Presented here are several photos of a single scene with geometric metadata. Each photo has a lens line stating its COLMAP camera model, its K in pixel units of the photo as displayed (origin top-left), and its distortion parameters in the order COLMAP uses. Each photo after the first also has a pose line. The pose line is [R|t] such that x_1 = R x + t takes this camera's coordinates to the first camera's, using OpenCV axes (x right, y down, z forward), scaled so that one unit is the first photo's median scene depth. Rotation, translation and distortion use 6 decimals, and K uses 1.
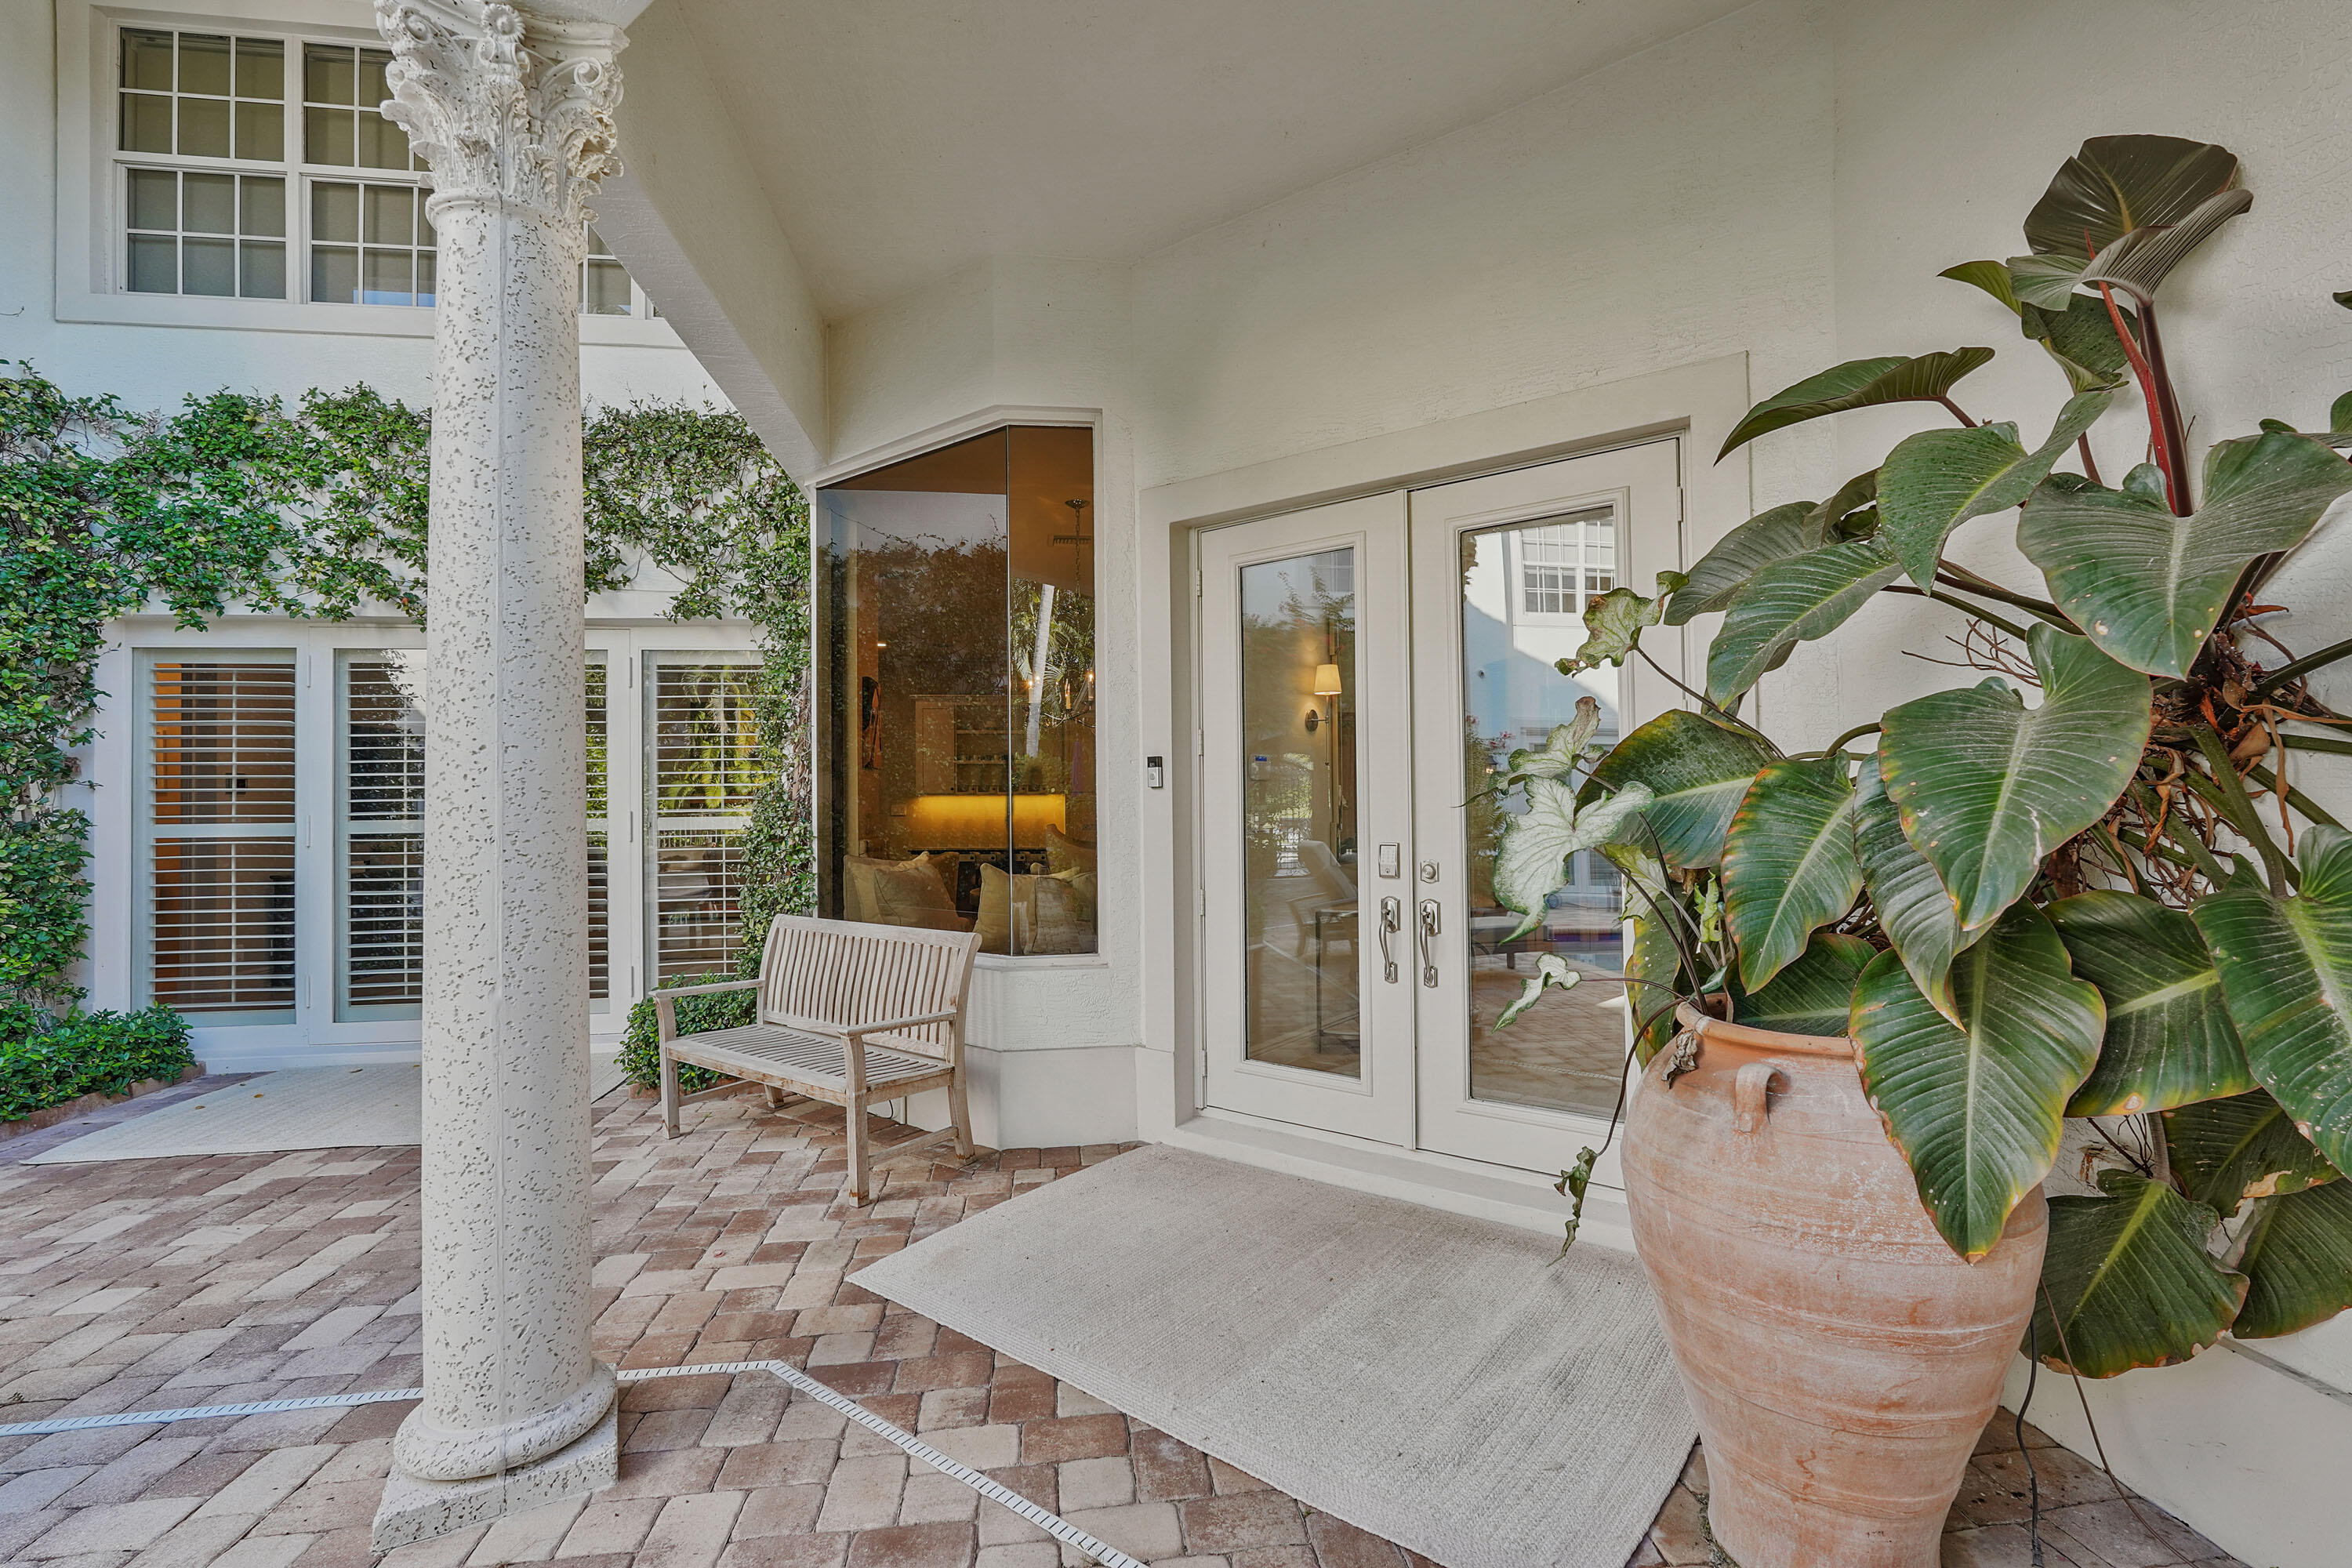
lens RADIAL K [[1056.9, 0, 1174.3], [0, 1056.9, 780.4], [0, 0, 1]] dist [-0.010950, 0.001394]
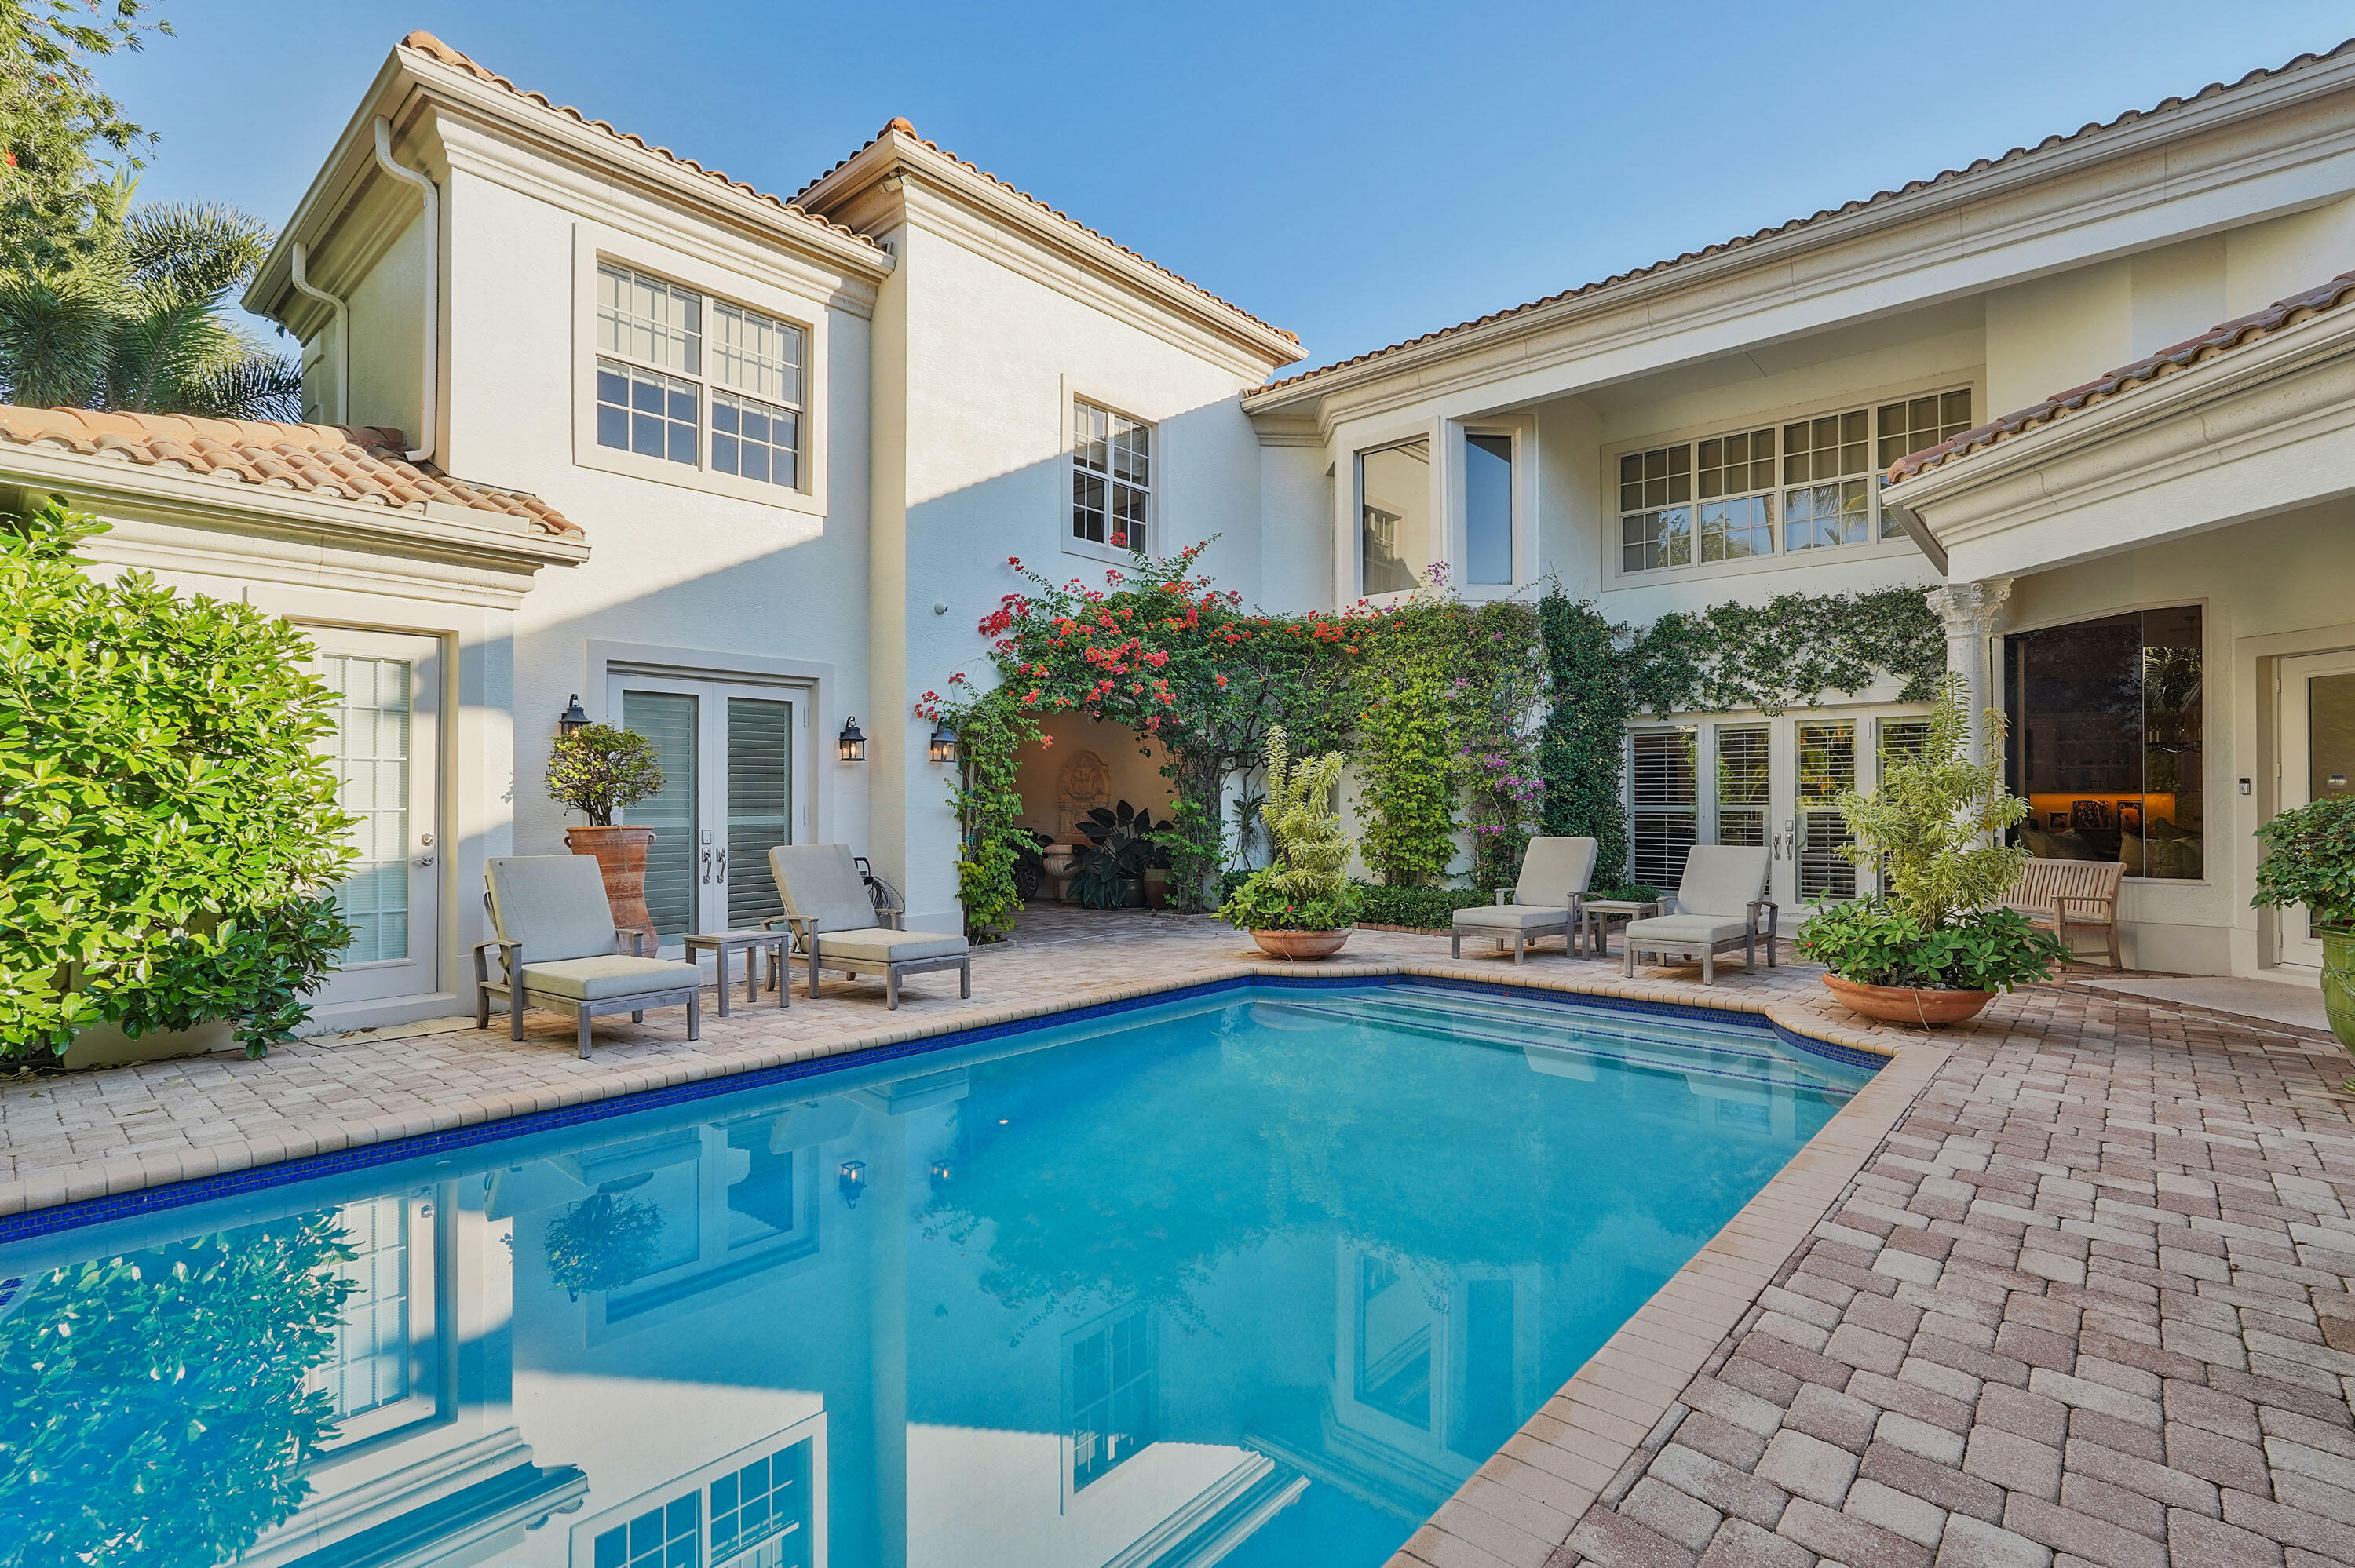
lens RADIAL K [[1058.1, 0, 1176.3], [0, 1058.1, 782.9], [0, 0, 1]] dist [-0.010950, 0.001394]
pose [[0.646702, 0.003114, -0.762736, 0.130733], [-0.000528, 0.999993, 0.003635, -0.014592], [0.762742, -0.001948, 0.646700, -1.257608]]
